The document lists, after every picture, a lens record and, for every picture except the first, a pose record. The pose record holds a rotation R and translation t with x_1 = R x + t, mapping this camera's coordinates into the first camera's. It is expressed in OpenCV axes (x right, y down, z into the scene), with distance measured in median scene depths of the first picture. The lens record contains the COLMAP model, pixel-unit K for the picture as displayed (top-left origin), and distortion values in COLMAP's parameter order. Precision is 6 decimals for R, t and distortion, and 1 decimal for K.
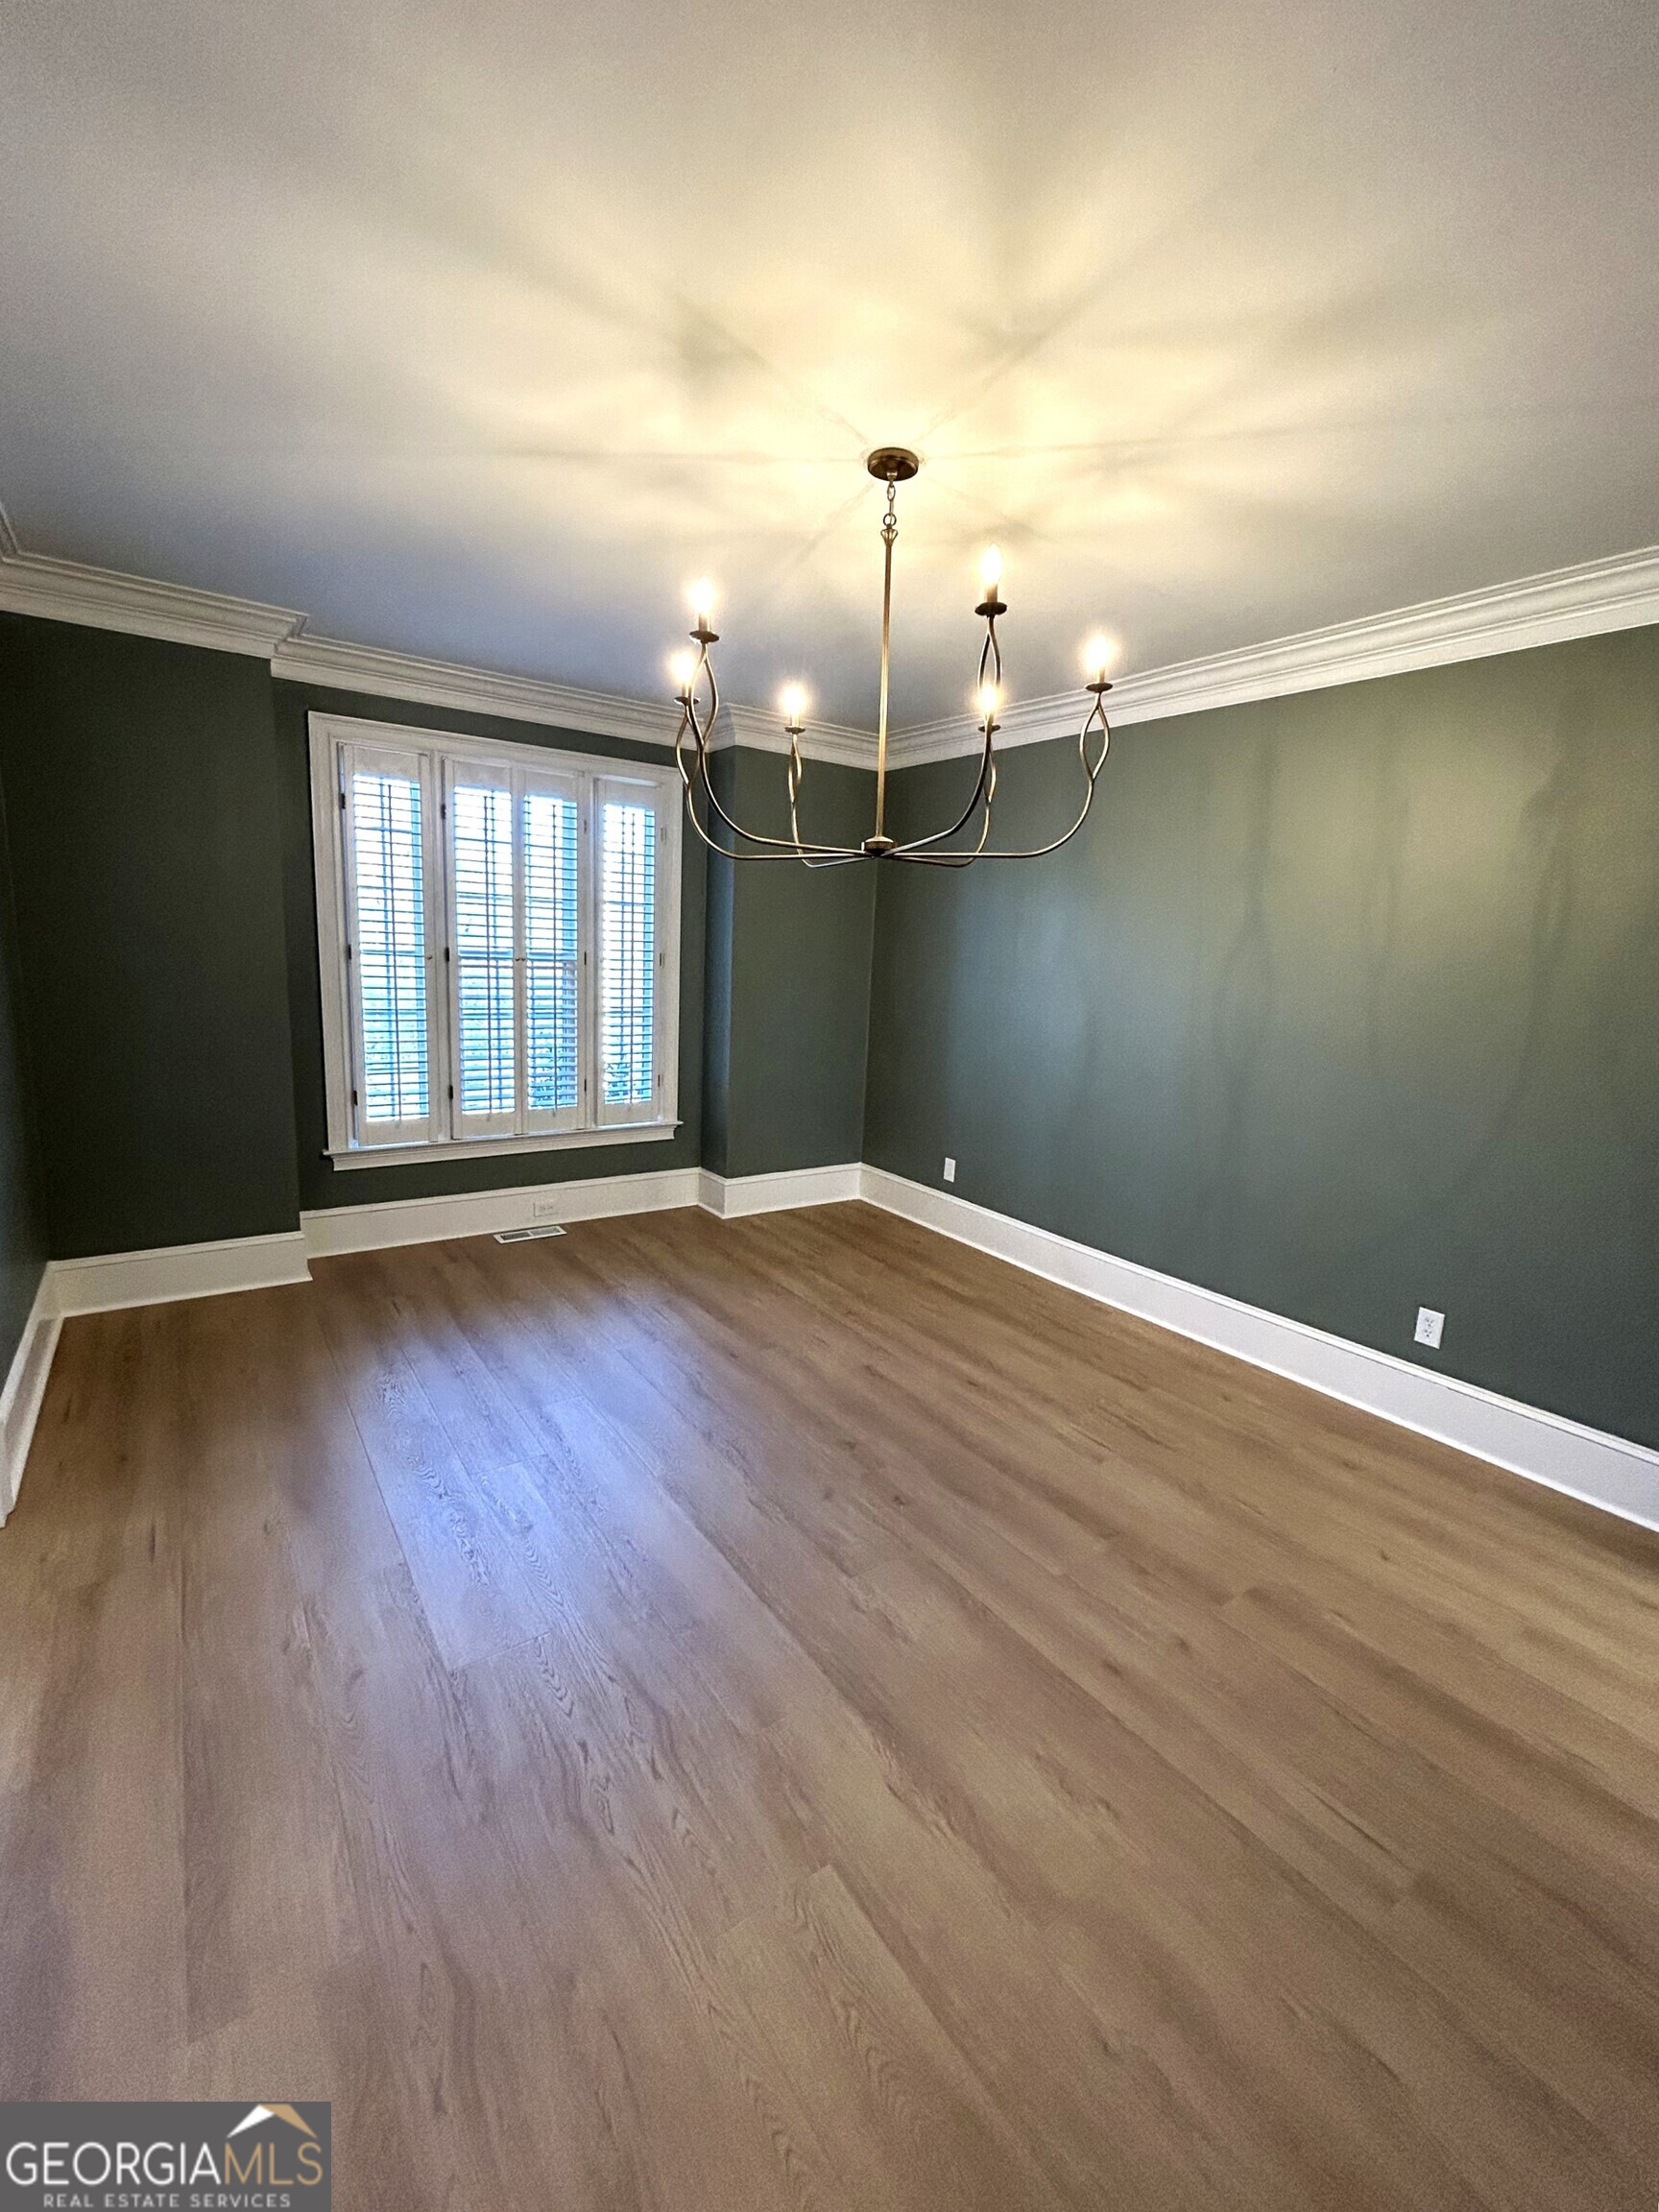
lens RADIAL K [[912.2, 0, 859.6], [0, 912.2, 1103.4], [0, 0, 1]] dist [0.000263, 0.000057]
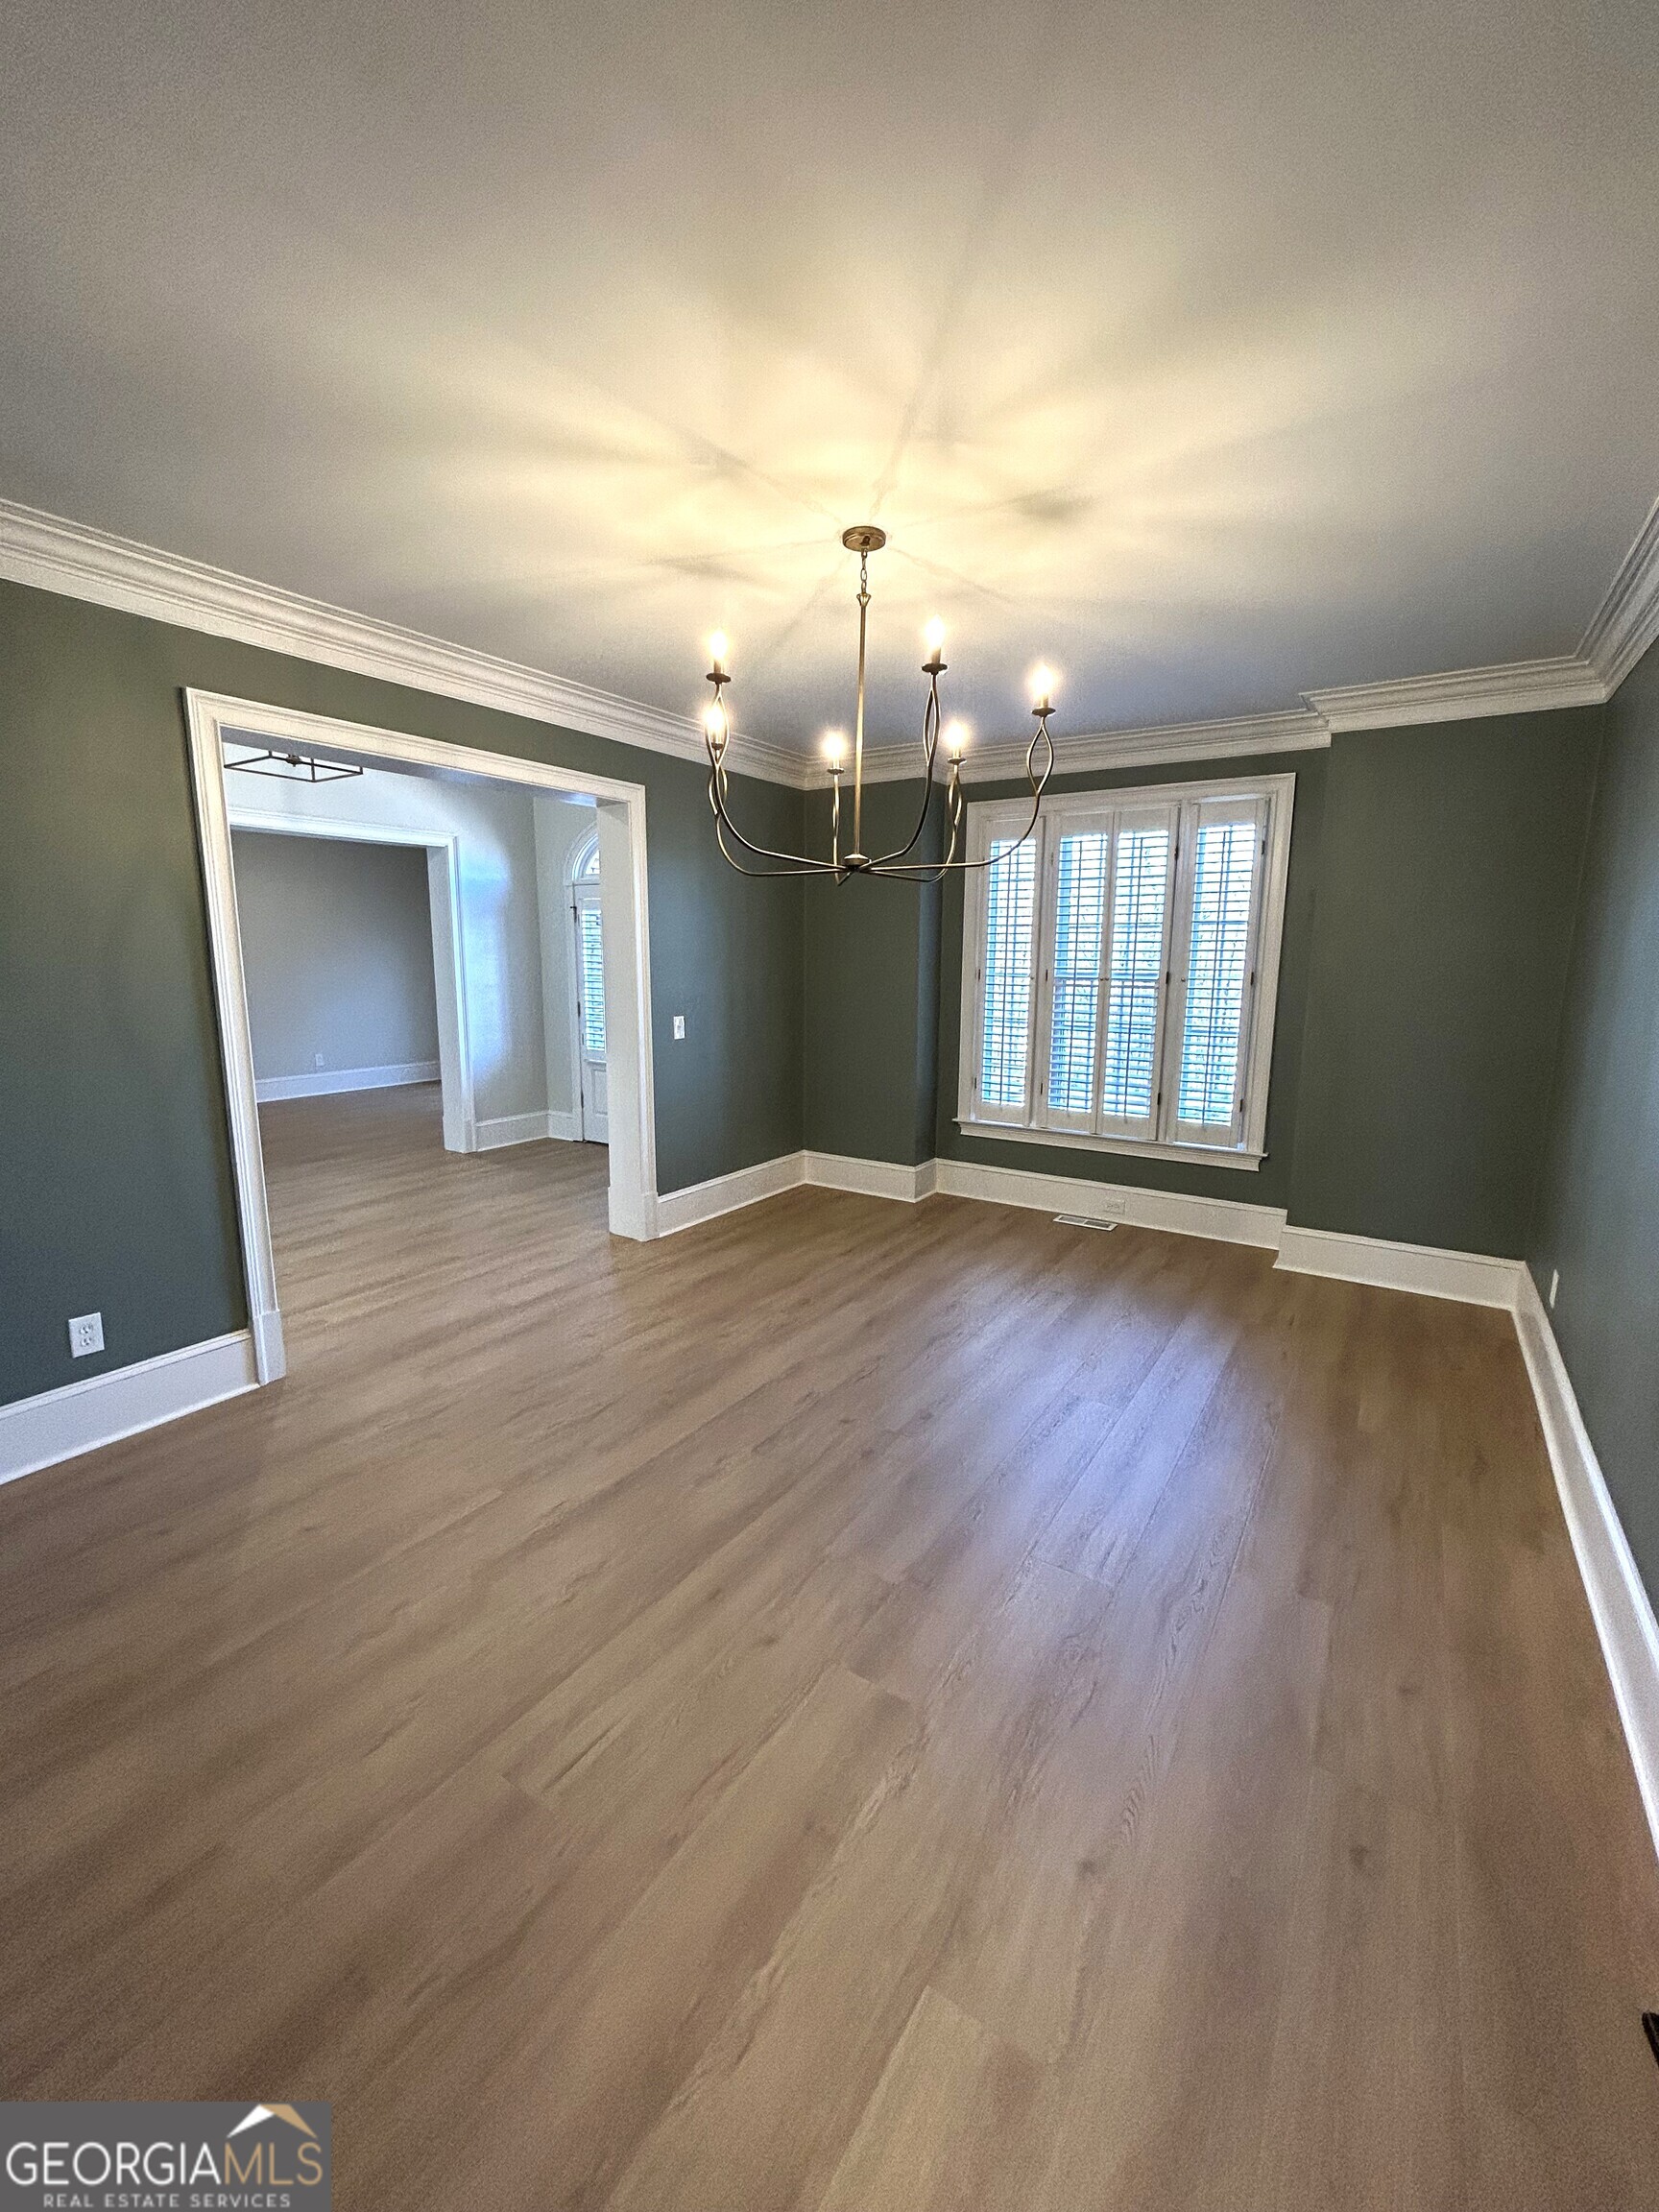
lens RADIAL K [[896.2, 0, 829.5], [0, 896.2, 1106.0], [0, 0, 1]] dist [-0.002308, 0.000099]
pose [[0.357718, 0.113897, -0.926858, 0.585492], [-0.151246, 0.986496, 0.062853, -0.022397], [0.921500, 0.117700, 0.370114, 0.307582]]
